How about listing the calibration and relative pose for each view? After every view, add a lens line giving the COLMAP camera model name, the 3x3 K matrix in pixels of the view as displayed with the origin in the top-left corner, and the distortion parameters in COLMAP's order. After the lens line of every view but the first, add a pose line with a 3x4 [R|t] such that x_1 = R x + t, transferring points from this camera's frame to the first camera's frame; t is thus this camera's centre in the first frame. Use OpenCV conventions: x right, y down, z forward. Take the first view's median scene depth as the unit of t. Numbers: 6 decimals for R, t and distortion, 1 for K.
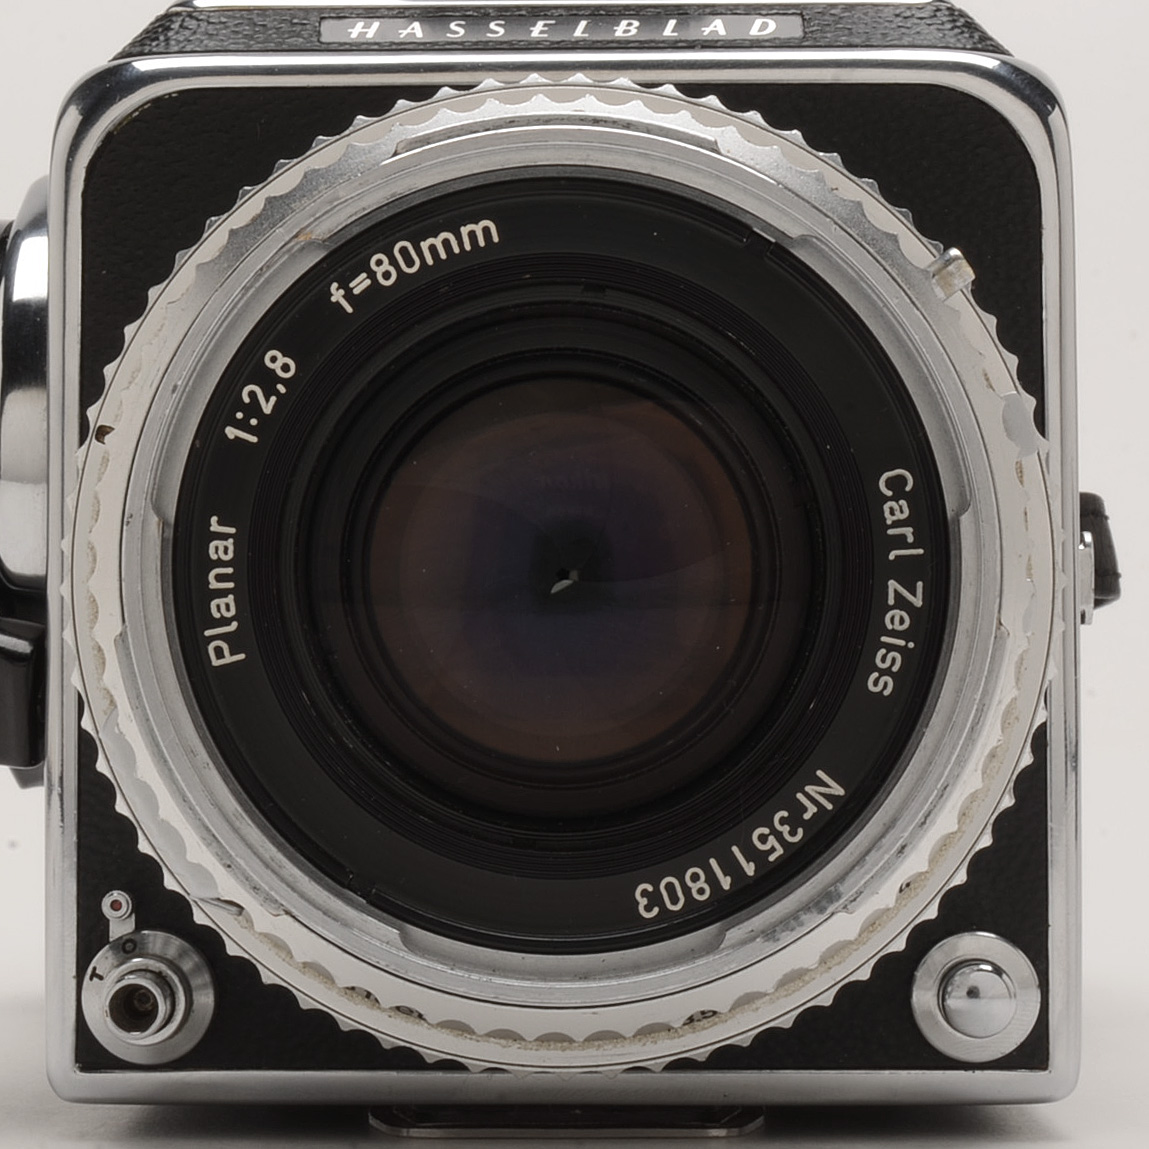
lens RADIAL K [[3298.1, 0, 536.1], [0, 3298.1, 516.7], [0, 0, 1]] dist [0.027269, -0.634893]
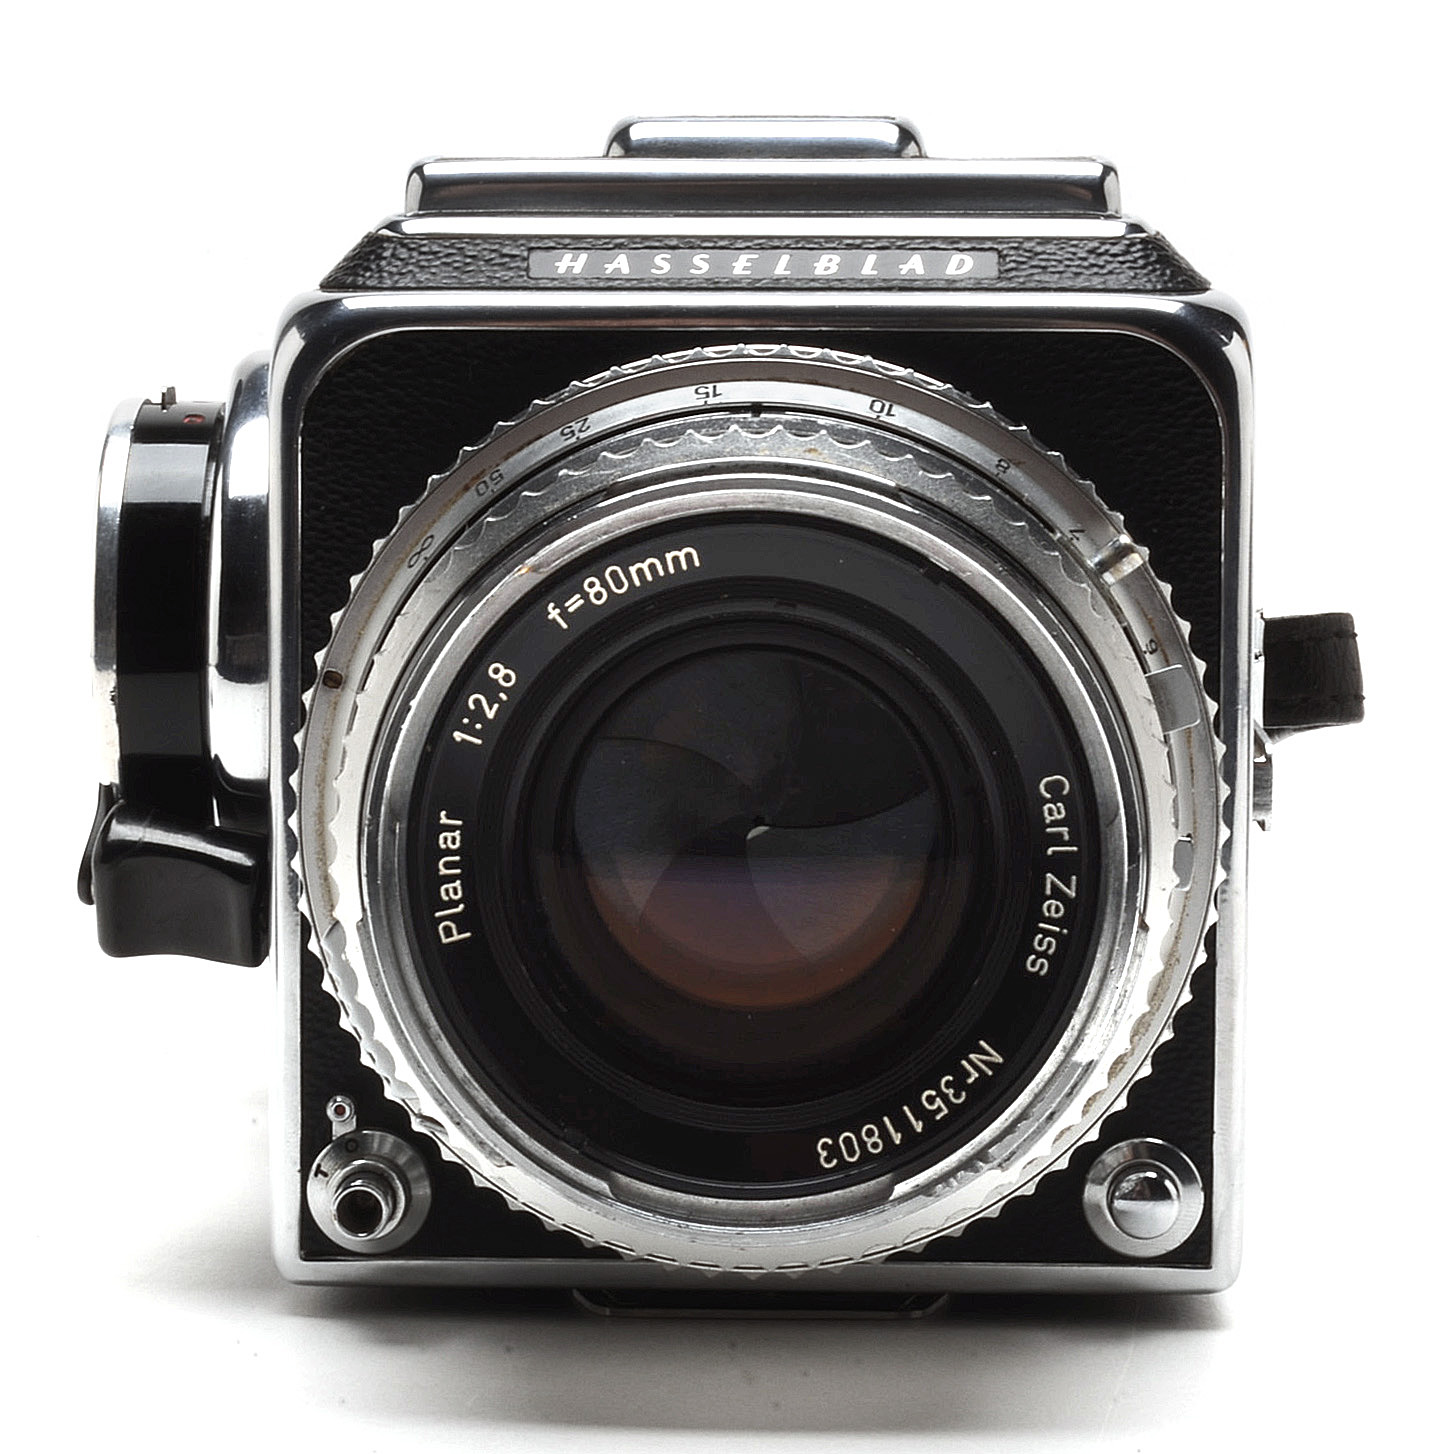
lens RADIAL K [[5020.8, 0, 727.0], [0, 5020.8, 727.0], [0, 0, 1]] dist [-0.027328, 0.285353]
pose [[0.999936, 0.008190, -0.007765, 0.011380], [-0.007033, 0.990291, 0.138829, -0.263839], [0.008827, -0.138766, 0.990286, -0.675348]]
